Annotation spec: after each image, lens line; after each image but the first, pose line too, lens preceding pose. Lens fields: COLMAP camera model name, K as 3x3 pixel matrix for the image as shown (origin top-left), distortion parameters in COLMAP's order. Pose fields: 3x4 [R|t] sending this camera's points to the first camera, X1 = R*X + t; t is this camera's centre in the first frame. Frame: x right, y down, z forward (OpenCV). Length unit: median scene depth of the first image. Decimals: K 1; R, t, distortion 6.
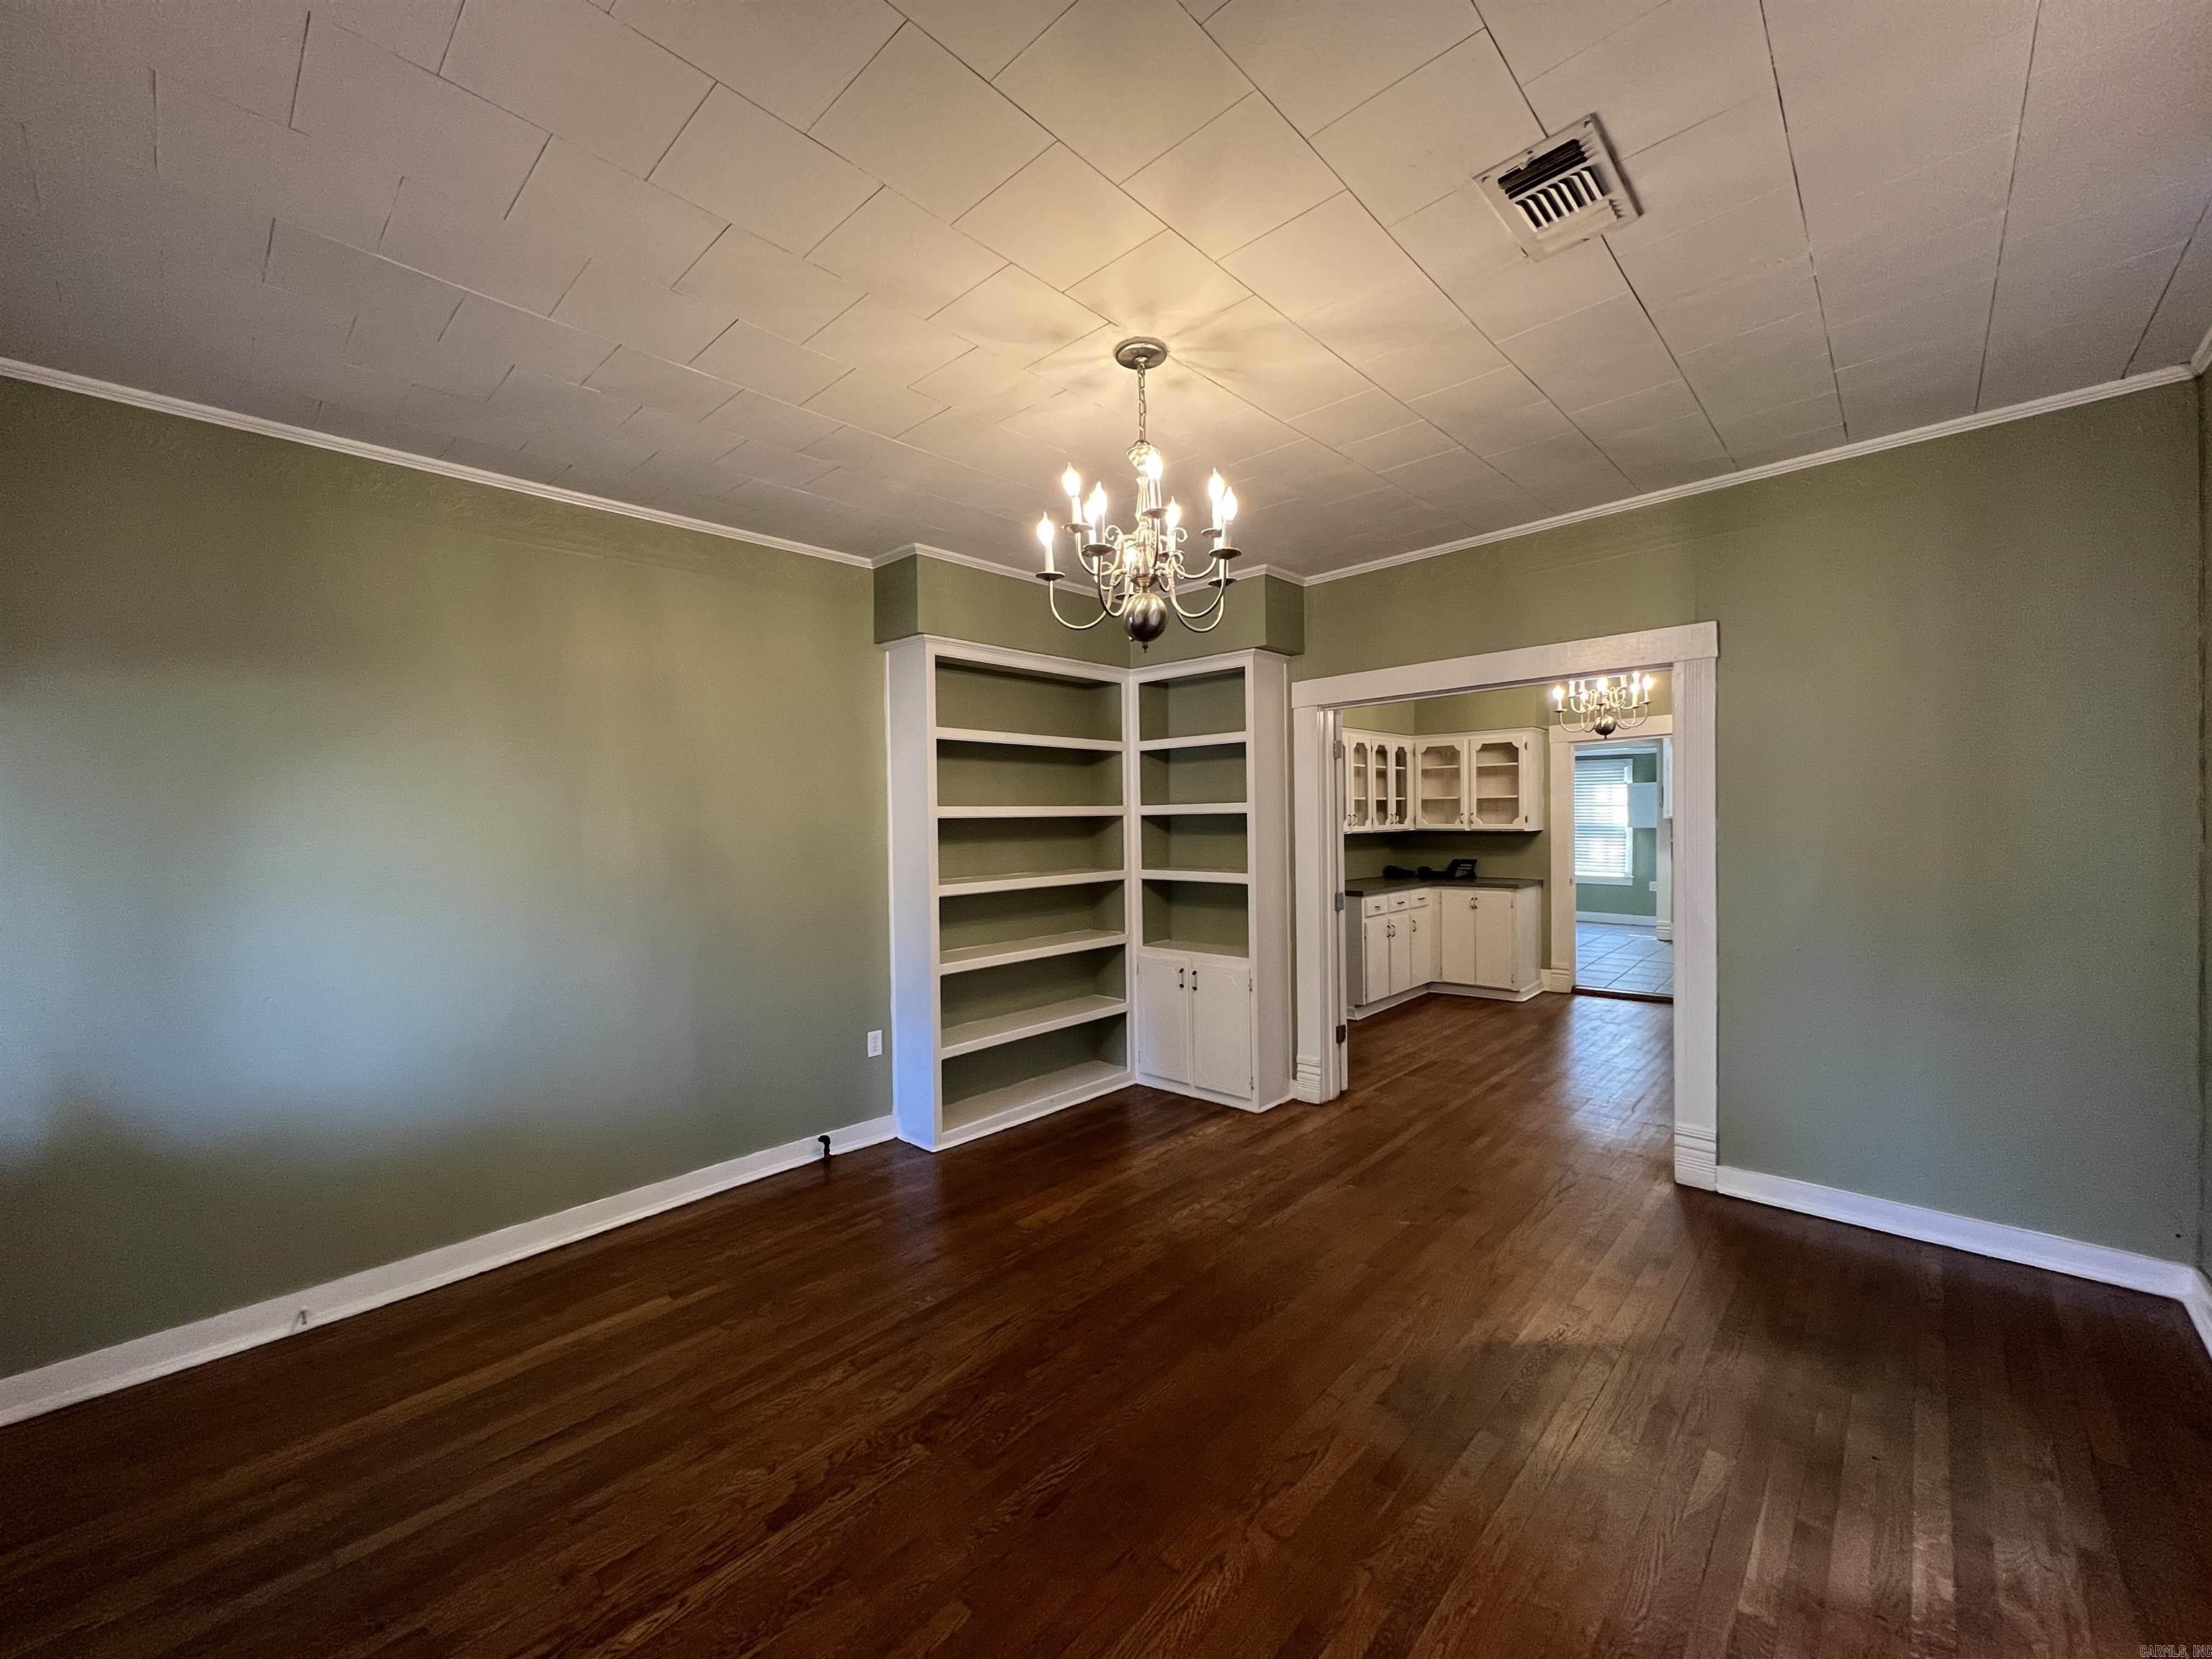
lens RADIAL K [[875.4, 0, 1107.8], [0, 875.4, 828.2], [0, 0, 1]] dist [-0.000890, 0.000096]
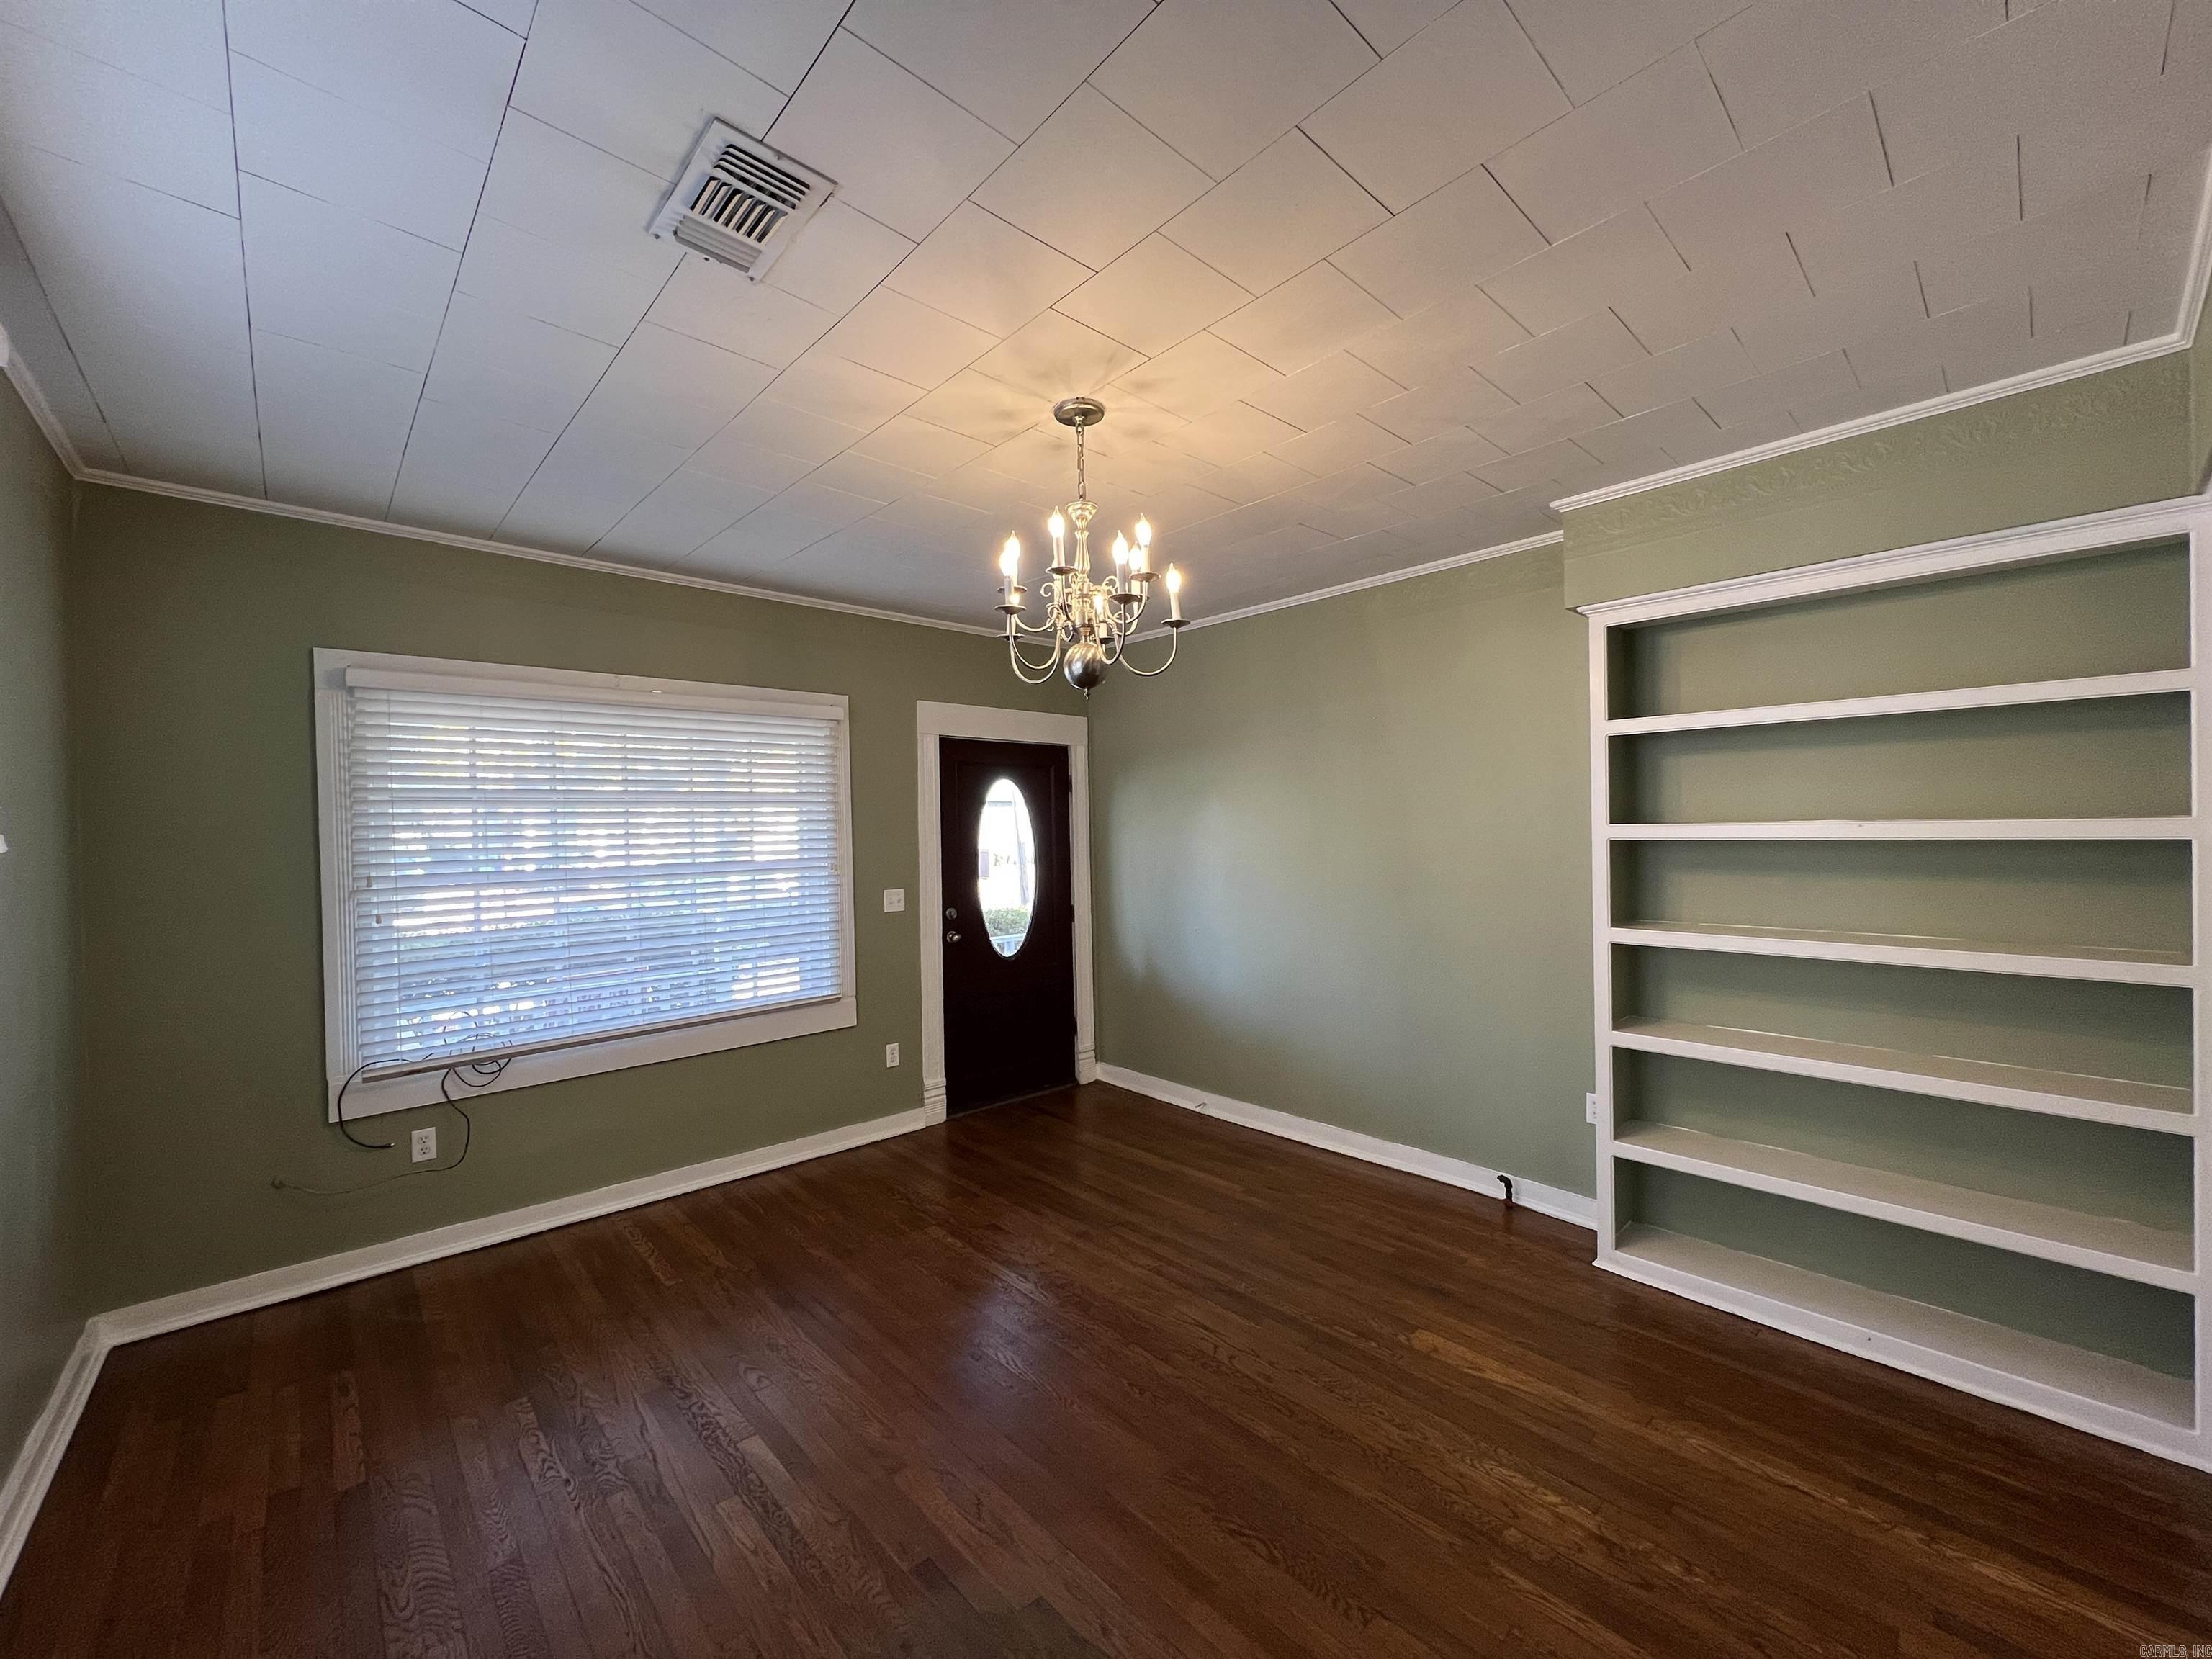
lens RADIAL K [[875.4, 0, 1106.6], [0, 875.4, 827.6], [0, 0, 1]] dist [-0.000890, 0.000096]
pose [[-0.076677, 0.016829, -0.996914, 0.841981], [0.006440, 0.999845, 0.016383, -0.052002], [0.997035, -0.005164, -0.076773, 0.866169]]
